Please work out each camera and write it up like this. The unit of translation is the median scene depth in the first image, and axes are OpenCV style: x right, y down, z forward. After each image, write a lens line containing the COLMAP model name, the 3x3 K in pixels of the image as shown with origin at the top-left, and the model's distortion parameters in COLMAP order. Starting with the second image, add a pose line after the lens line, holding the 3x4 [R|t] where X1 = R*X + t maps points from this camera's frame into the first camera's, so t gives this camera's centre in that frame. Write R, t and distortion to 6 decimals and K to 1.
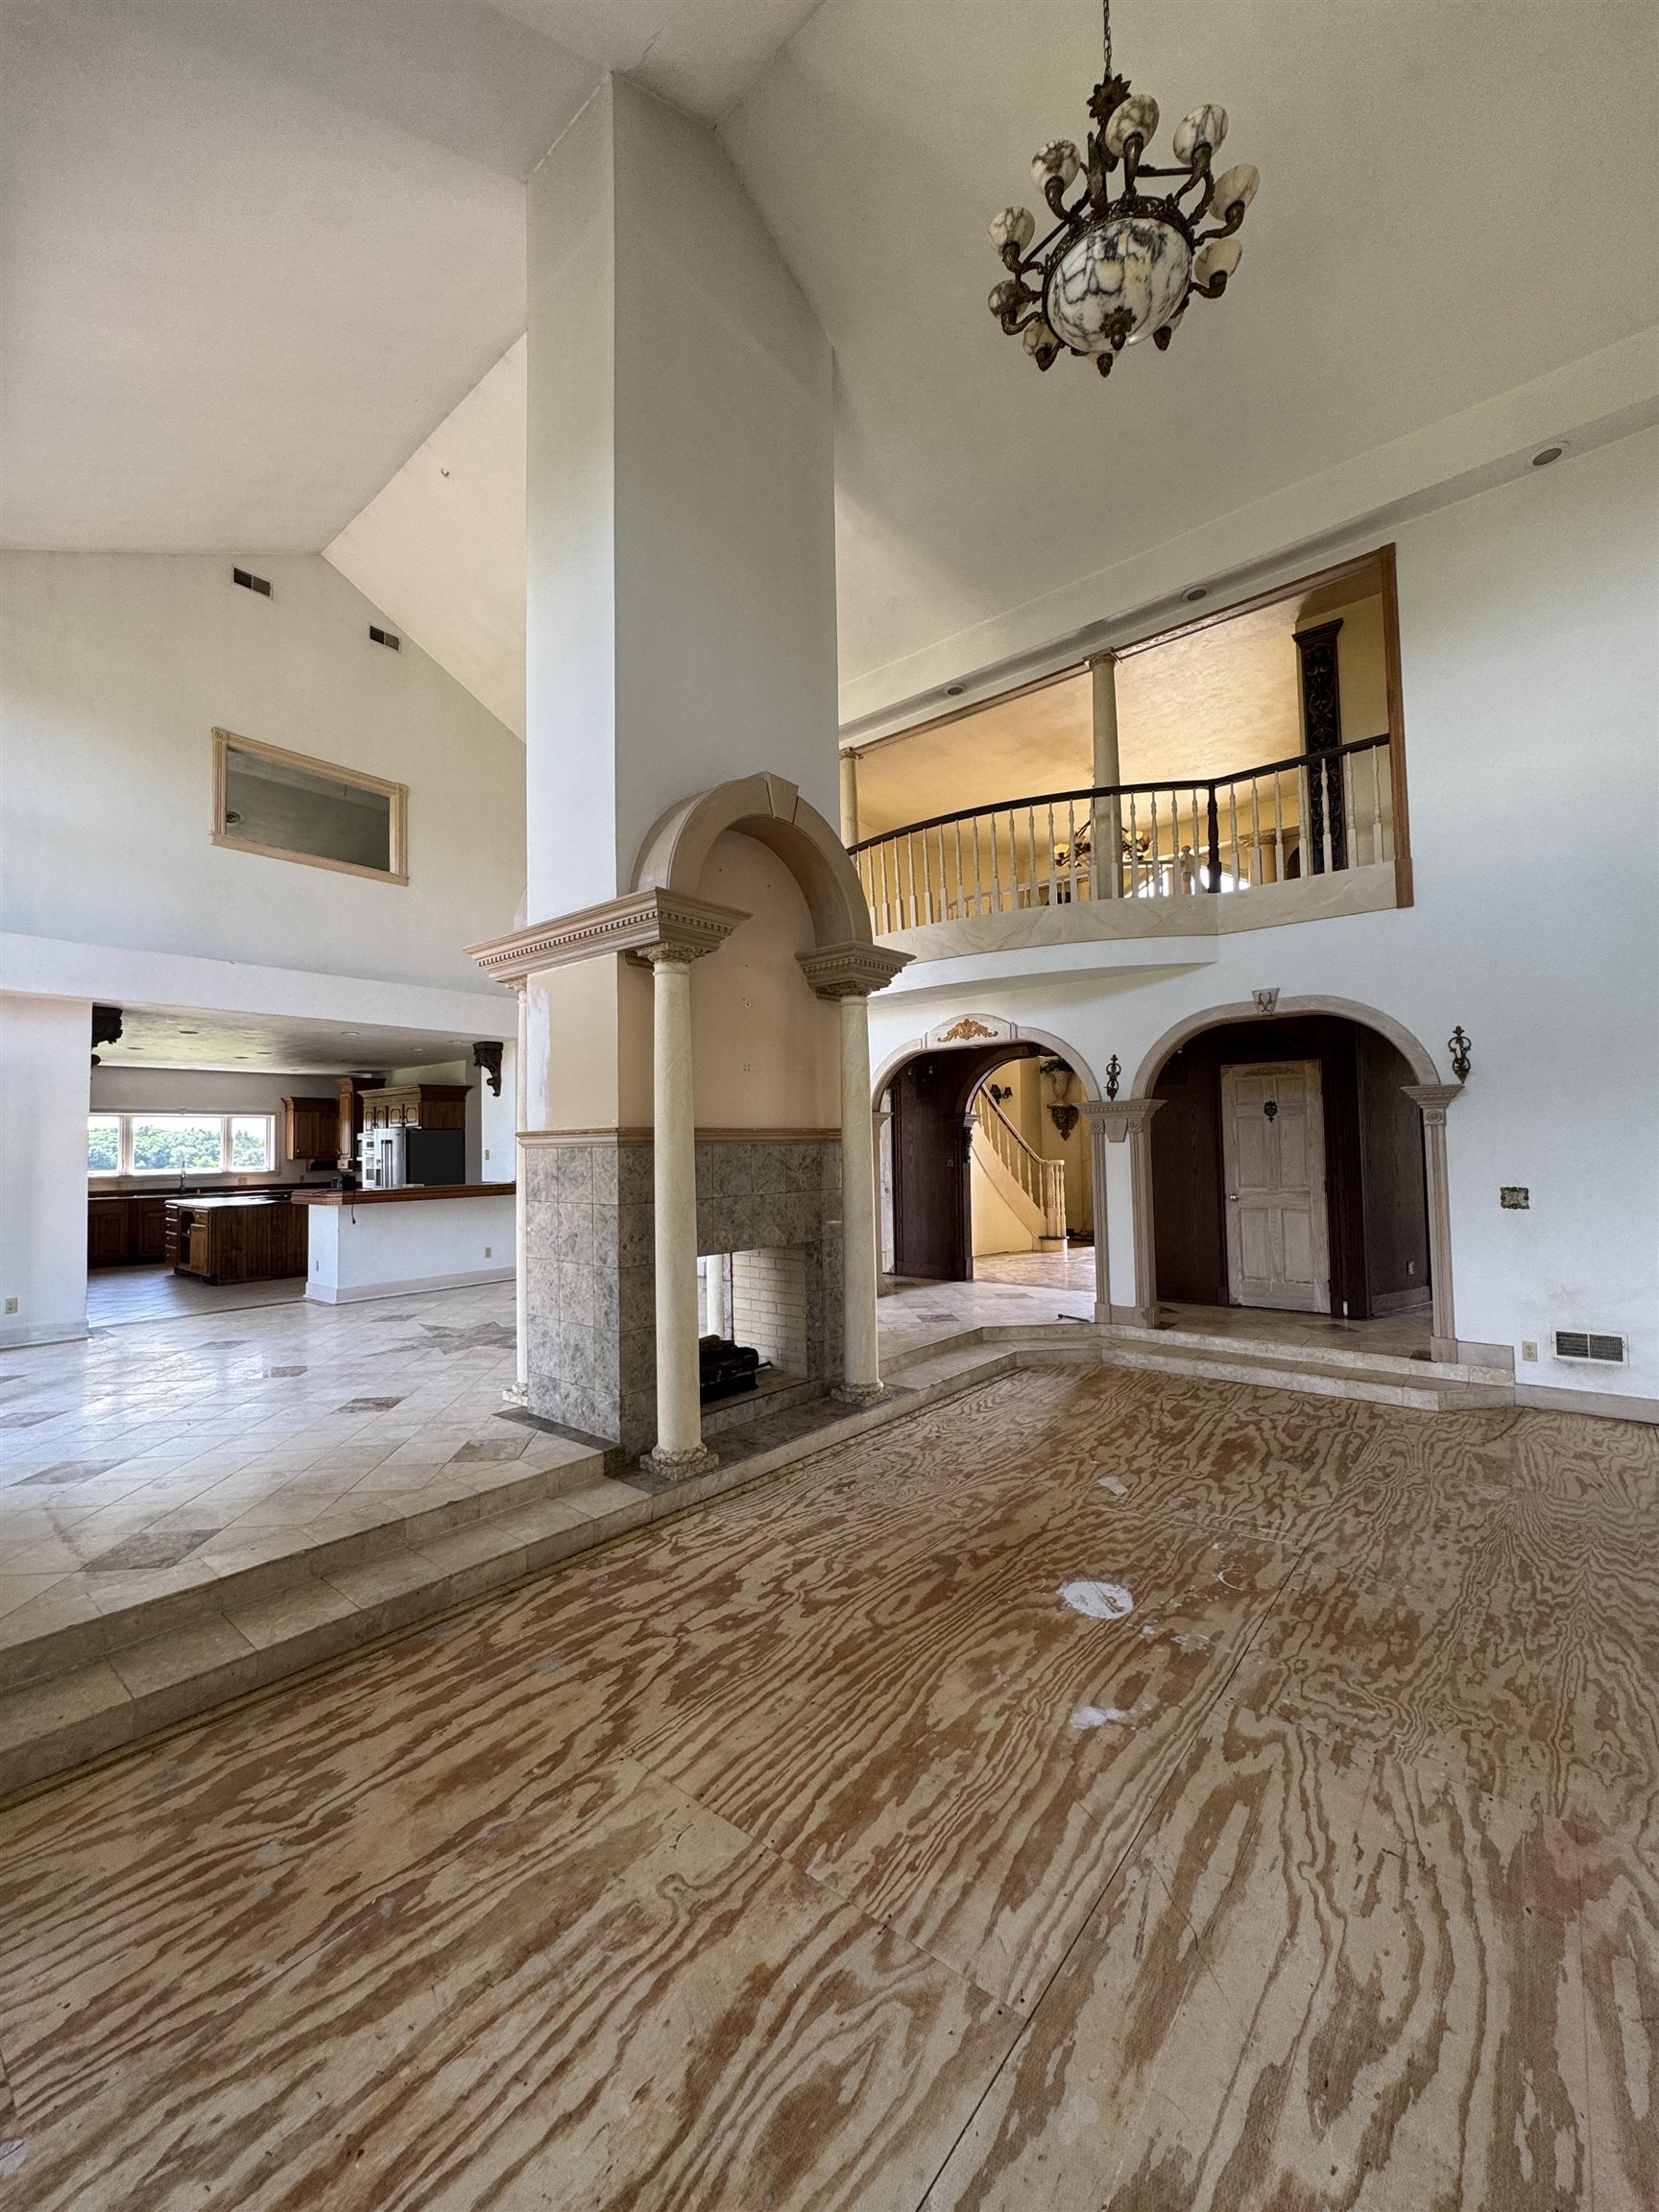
lens RADIAL K [[882.3, 0, 833.2], [0, 882.3, 1104.8], [0, 0, 1]] dist [-0.005582, 0.000791]
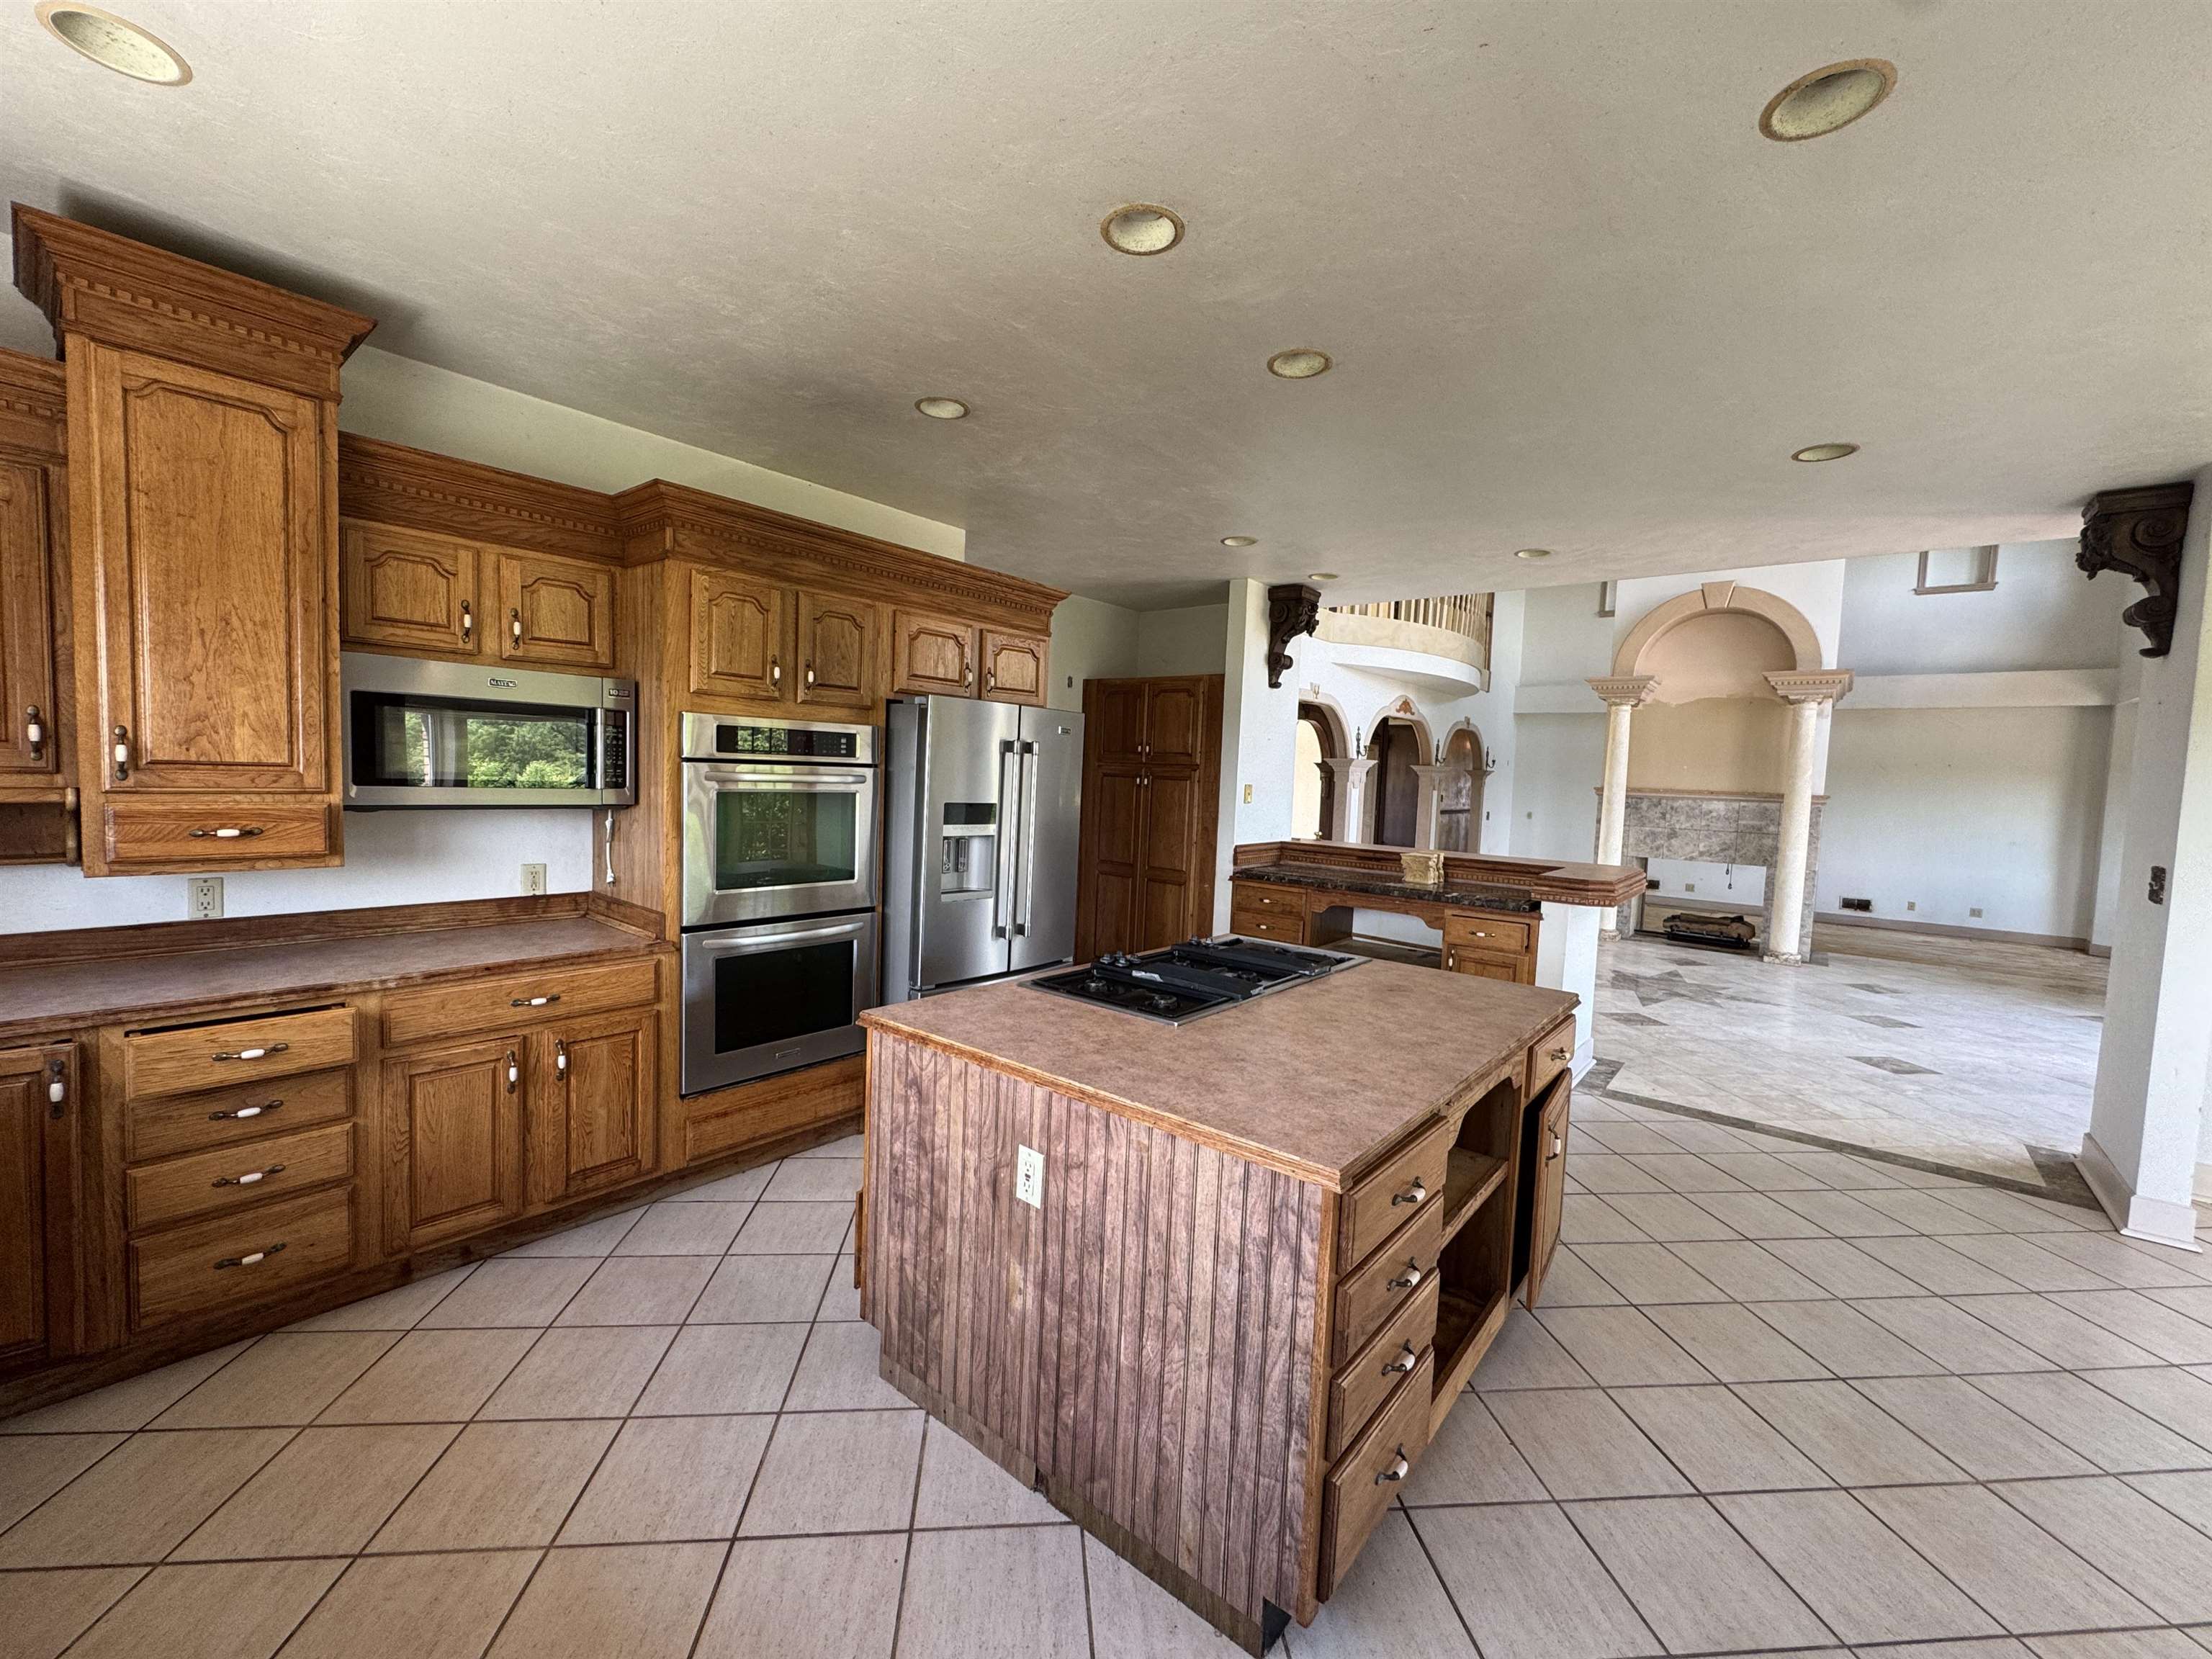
lens RADIAL K [[882.3, 0, 1110.1], [0, 882.3, 828.1], [0, 0, 1]] dist [-0.005582, 0.000791]
pose [[-0.001829, -0.045980, 0.998941, -2.032739], [-0.084108, 0.995410, 0.045664, 0.132296], [-0.996455, -0.083935, -0.005688, 2.386398]]
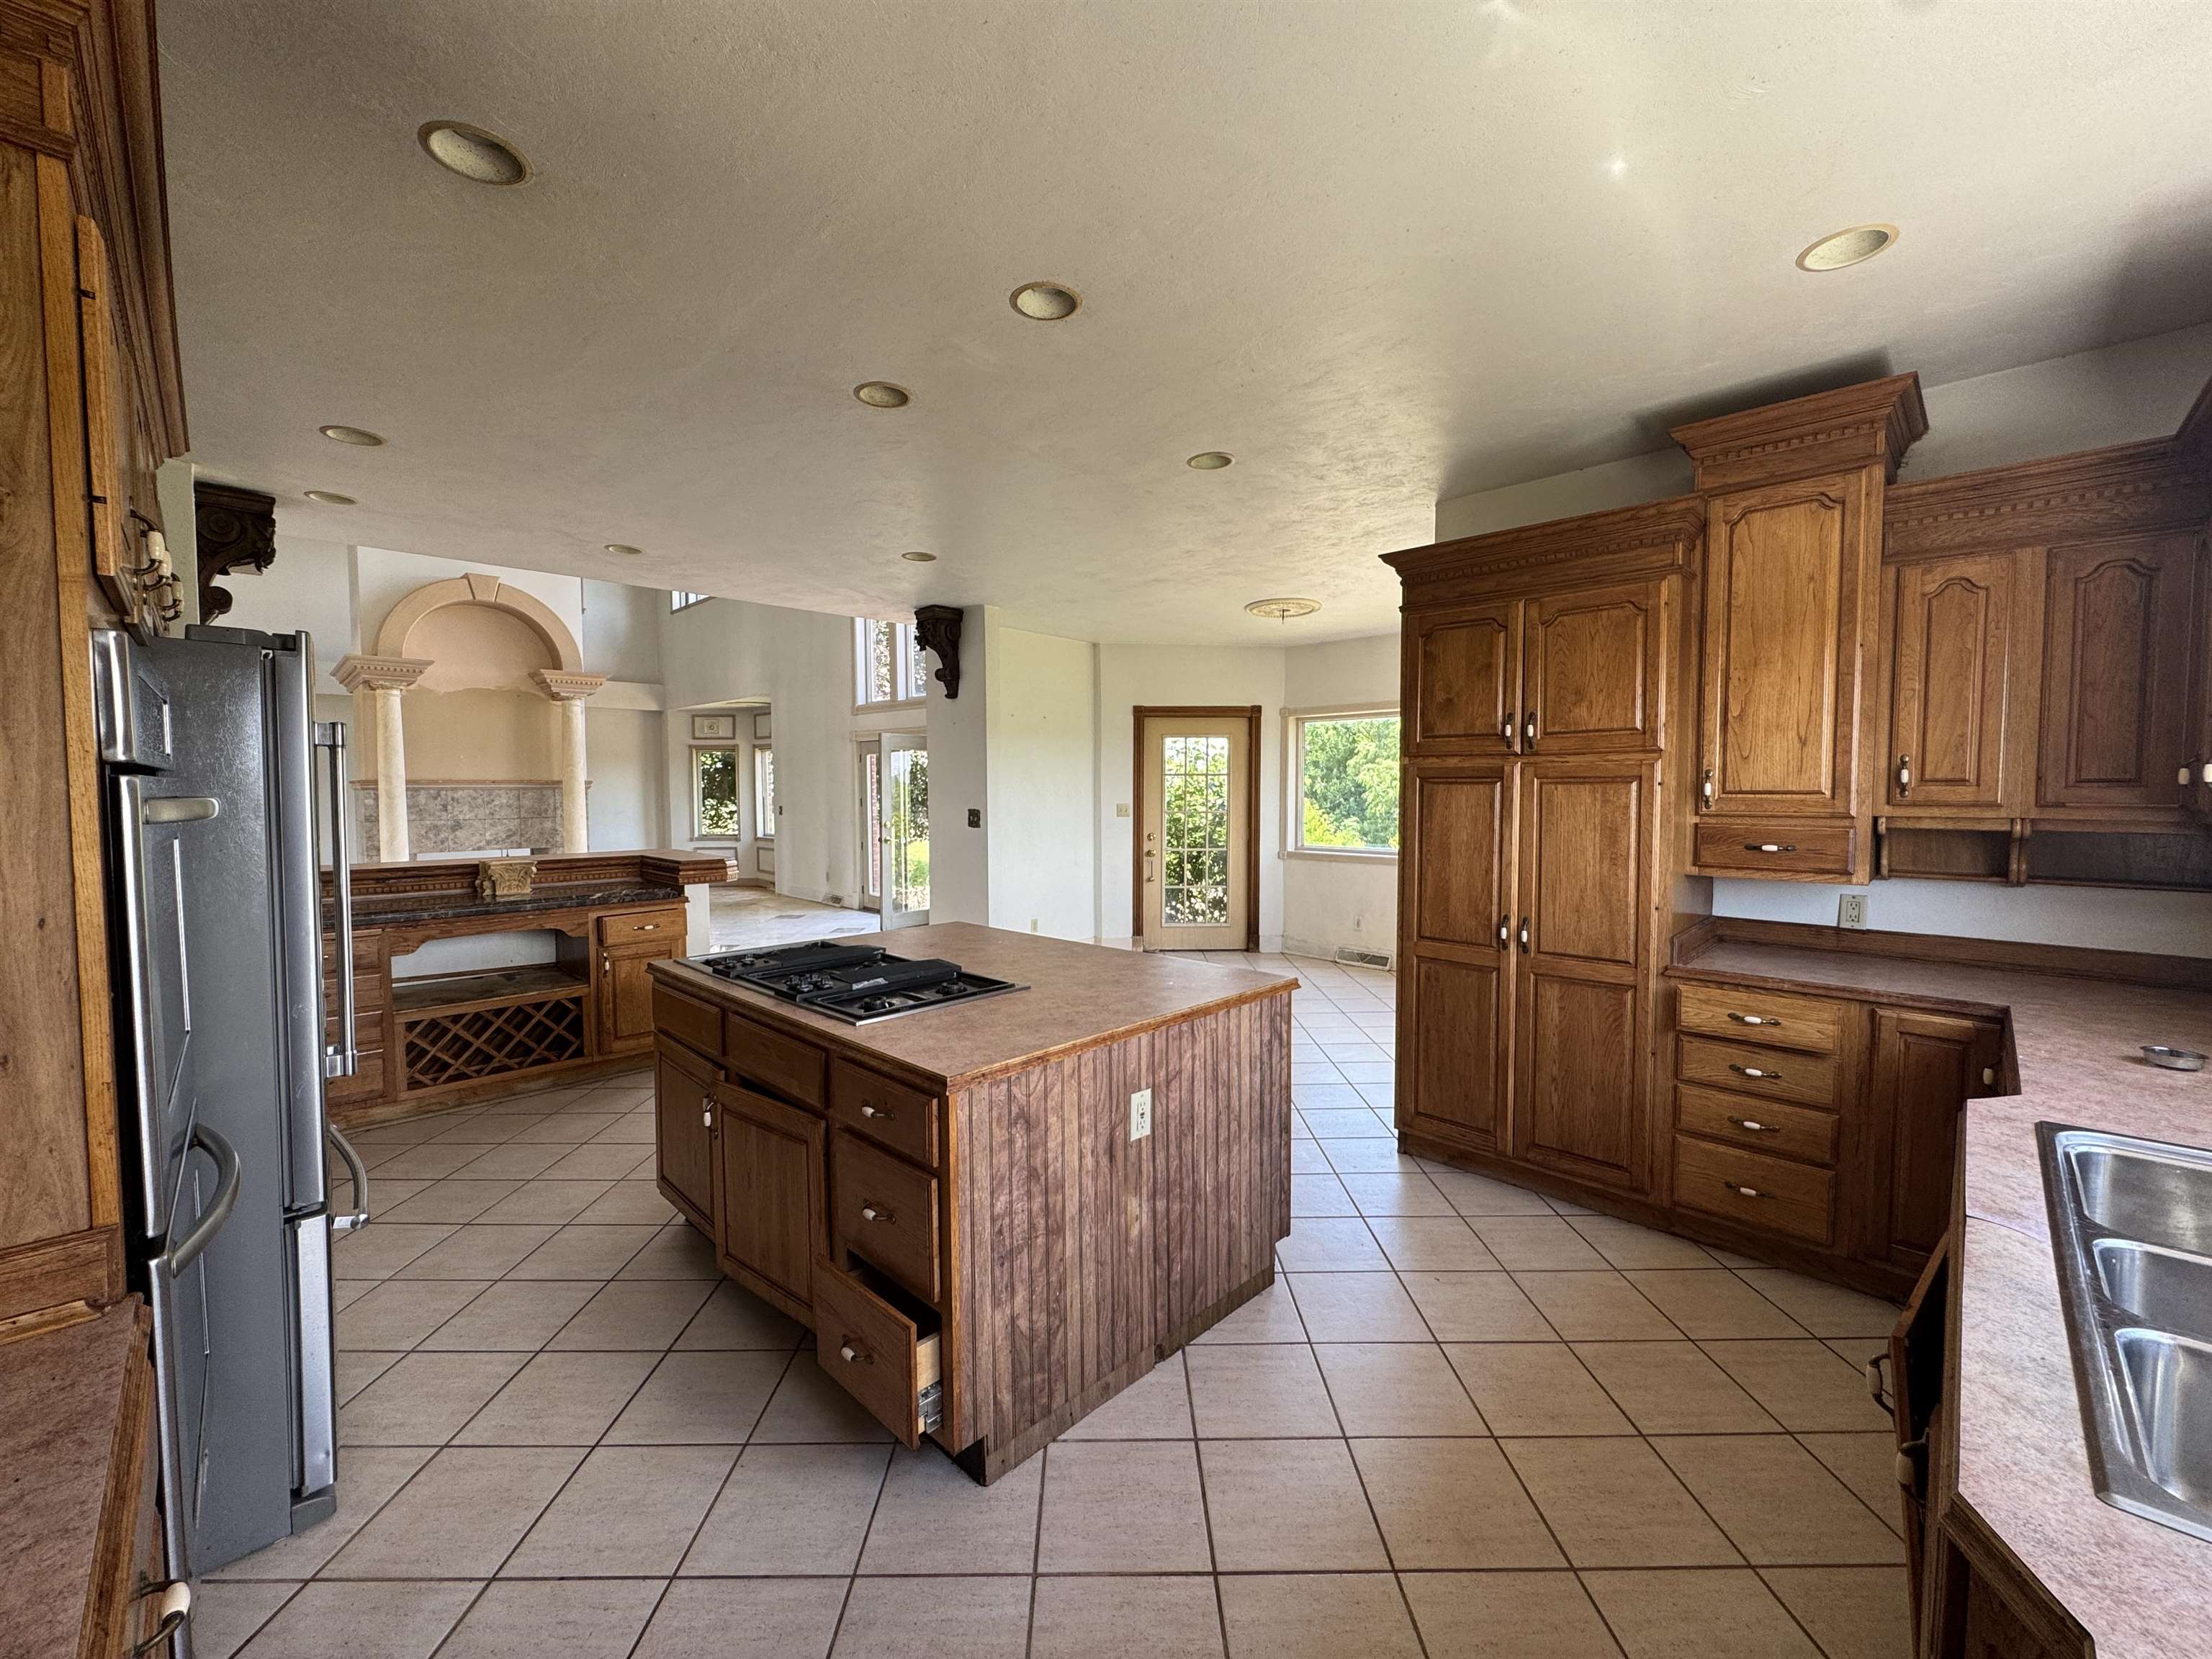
lens RADIAL K [[882.3, 0, 1106.7], [0, 882.3, 829.3], [0, 0, 1]] dist [-0.005582, 0.000791]
pose [[-0.995530, 0.015730, 0.093131, -1.681140], [0.015839, 0.999874, 0.000436, 0.156941], [-0.093112, 0.001909, -0.995654, 2.861305]]
